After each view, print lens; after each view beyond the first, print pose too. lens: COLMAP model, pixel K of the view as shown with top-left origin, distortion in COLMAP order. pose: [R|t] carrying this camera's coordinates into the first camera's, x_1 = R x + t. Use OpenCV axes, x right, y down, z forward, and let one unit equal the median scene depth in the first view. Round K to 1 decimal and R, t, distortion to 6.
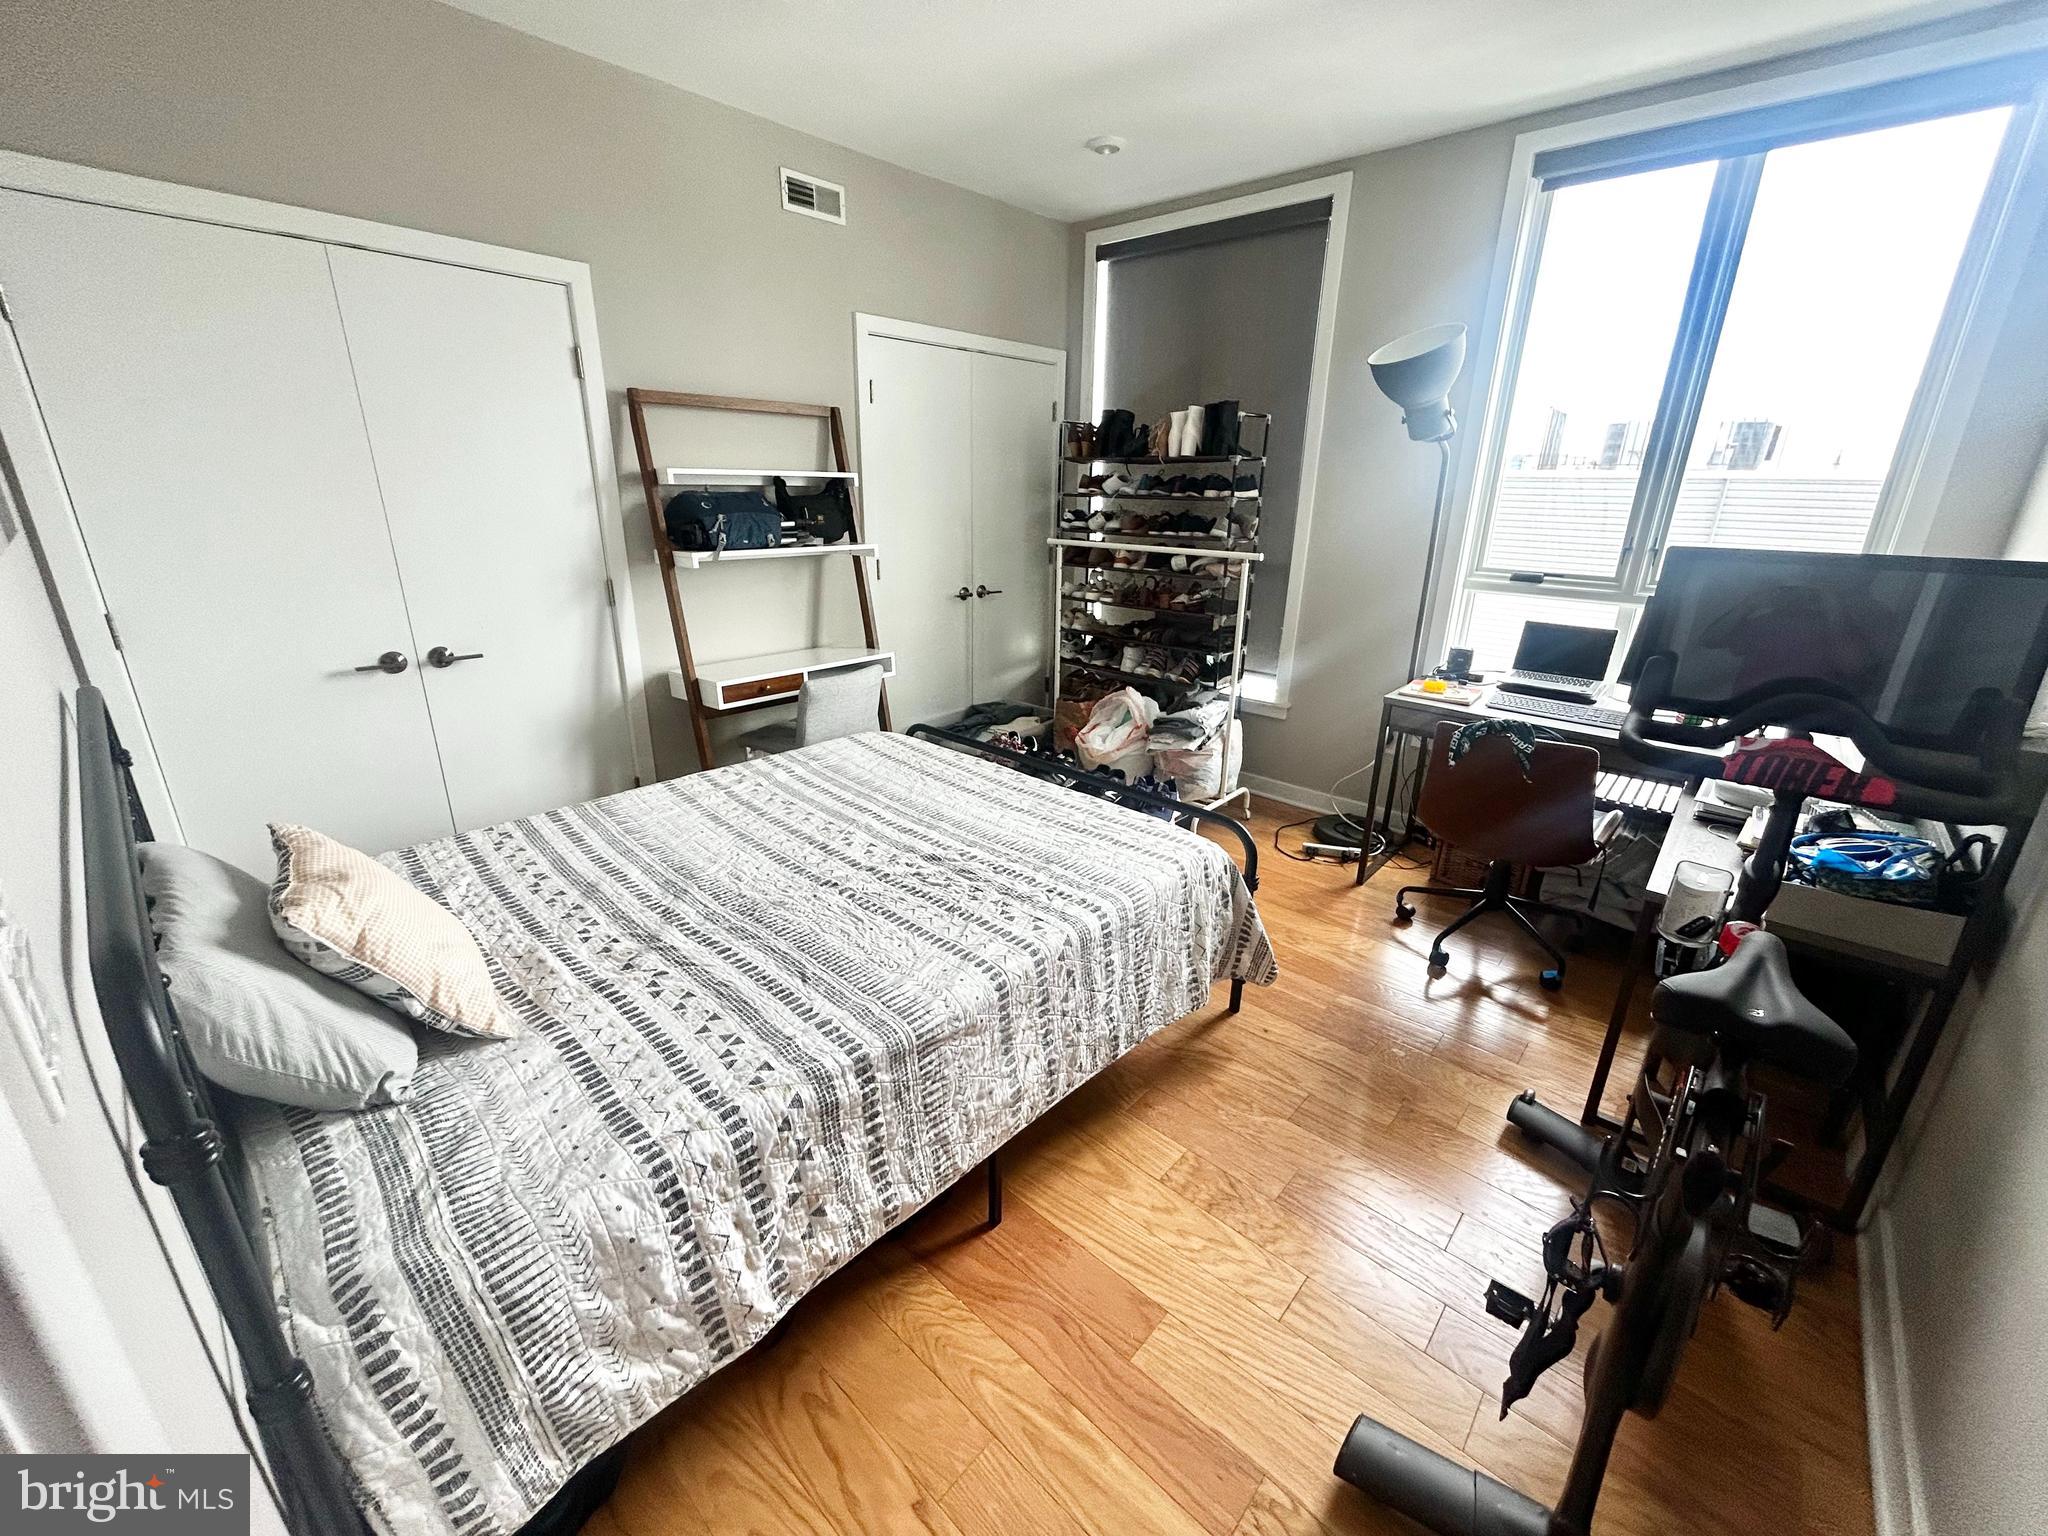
lens RADIAL K [[819.7, 0, 1028.0], [0, 819.7, 759.9], [0, 0, 1]] dist [-0.001146, -0.000372]
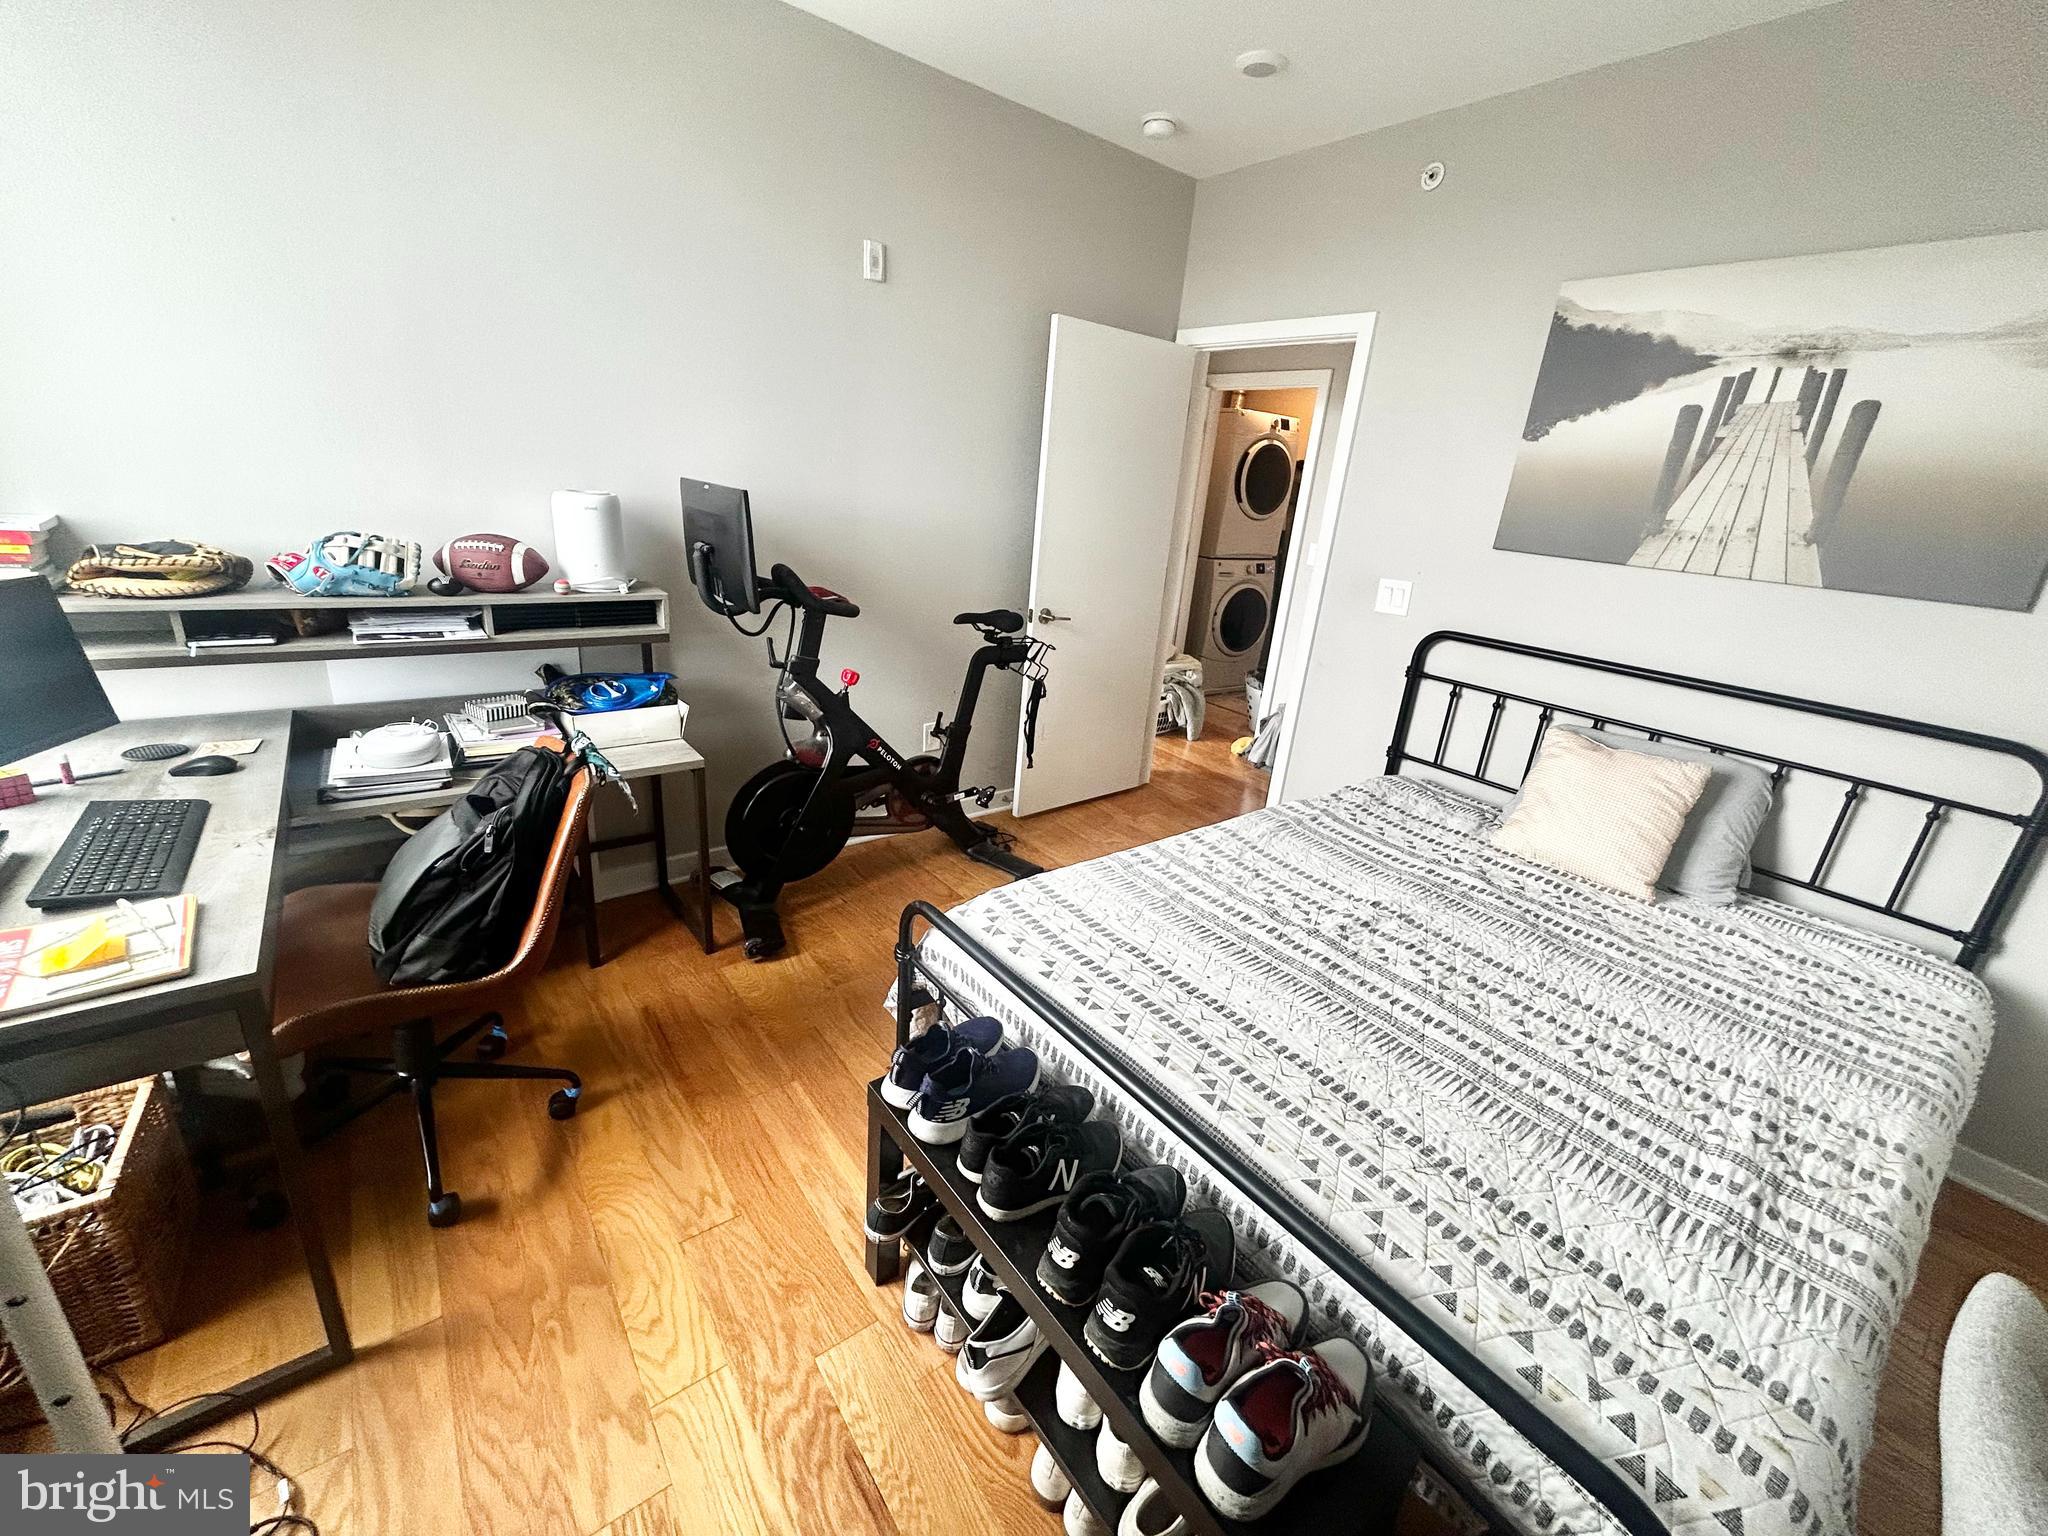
lens RADIAL K [[819.7, 0, 1028.0], [0, 819.7, 759.9], [0, 0, 1]] dist [-0.001146, -0.000372]
pose [[-0.978282, -0.152588, 0.140290, 0.065398], [-0.035905, 0.791336, 0.610326, -0.484987], [-0.204145, 0.592034, -0.779629, 1.438431]]
